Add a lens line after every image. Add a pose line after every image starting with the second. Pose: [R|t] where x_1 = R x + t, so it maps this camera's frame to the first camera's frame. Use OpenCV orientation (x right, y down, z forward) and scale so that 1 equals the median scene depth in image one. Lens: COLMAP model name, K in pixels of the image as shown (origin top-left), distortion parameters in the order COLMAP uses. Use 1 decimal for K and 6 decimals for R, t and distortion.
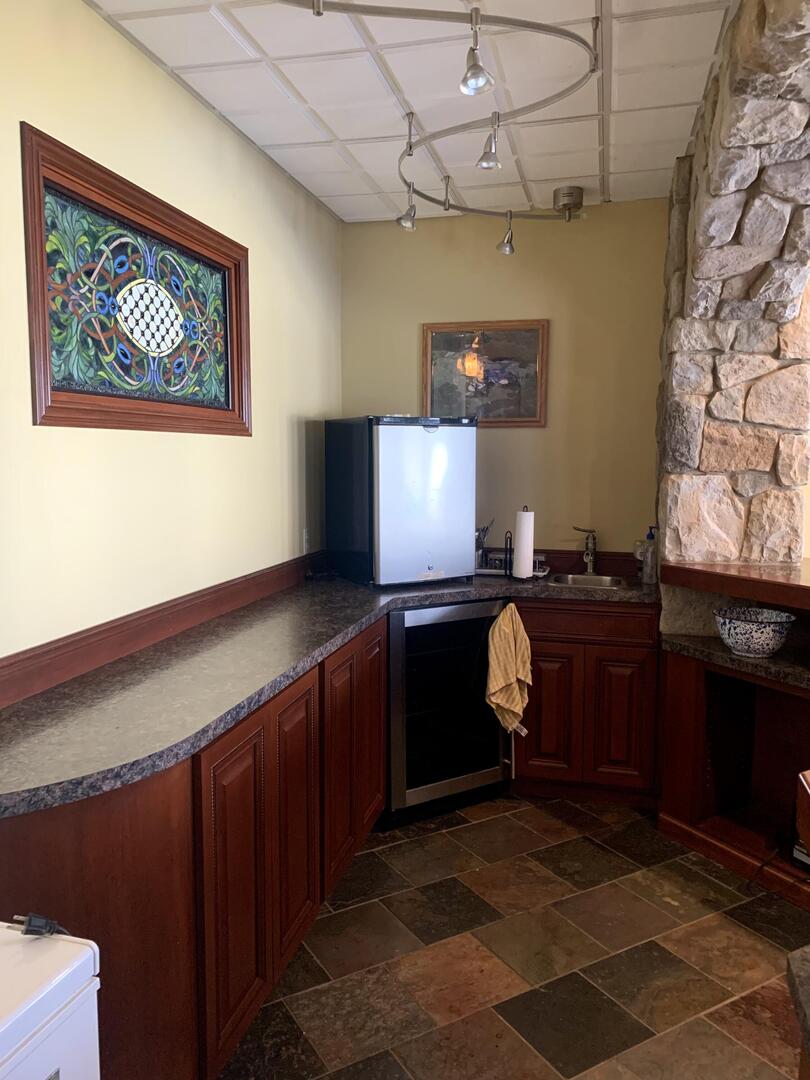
lens RADIAL K [[845.3, 0, 400.4], [0, 845.3, 538.3], [0, 0, 1]] dist [0.009593, -0.001216]
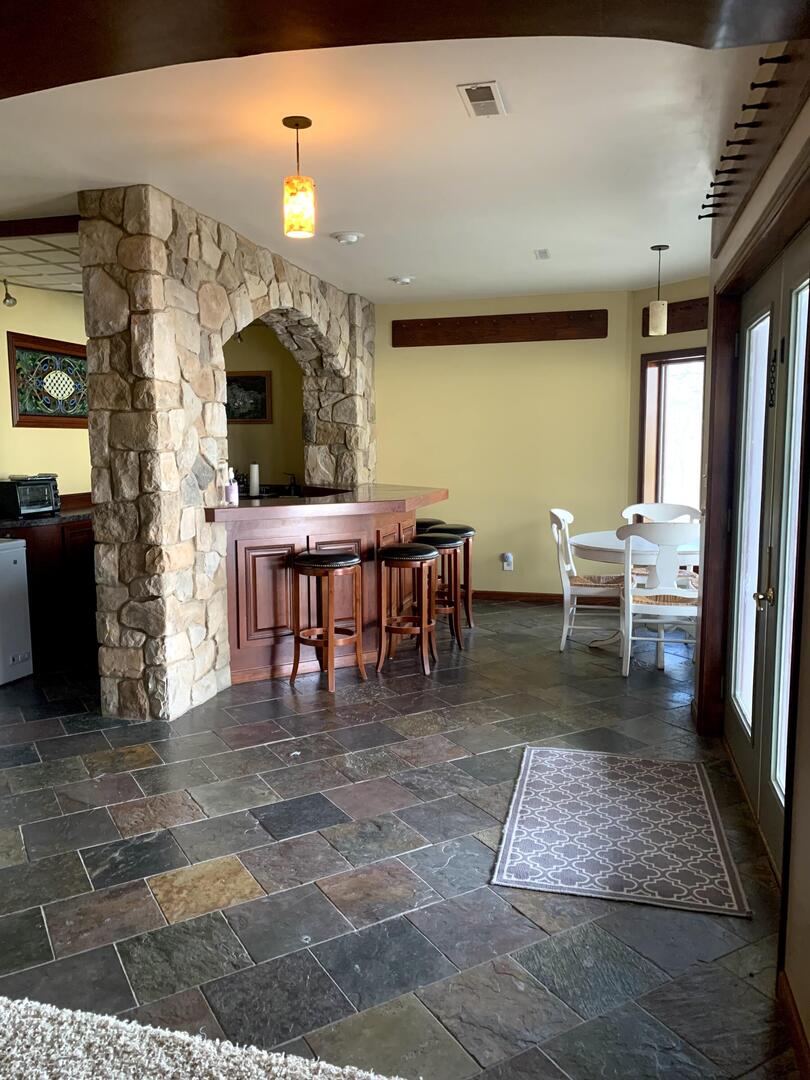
lens RADIAL K [[845.3, 0, 408.7], [0, 845.3, 541.1], [0, 0, 1]] dist [0.009593, -0.001216]
pose [[0.999933, -0.009275, 0.006885, 0.738306], [0.009151, 0.999799, 0.017837, 0.178822], [-0.007049, -0.017772, 0.999817, -1.577835]]
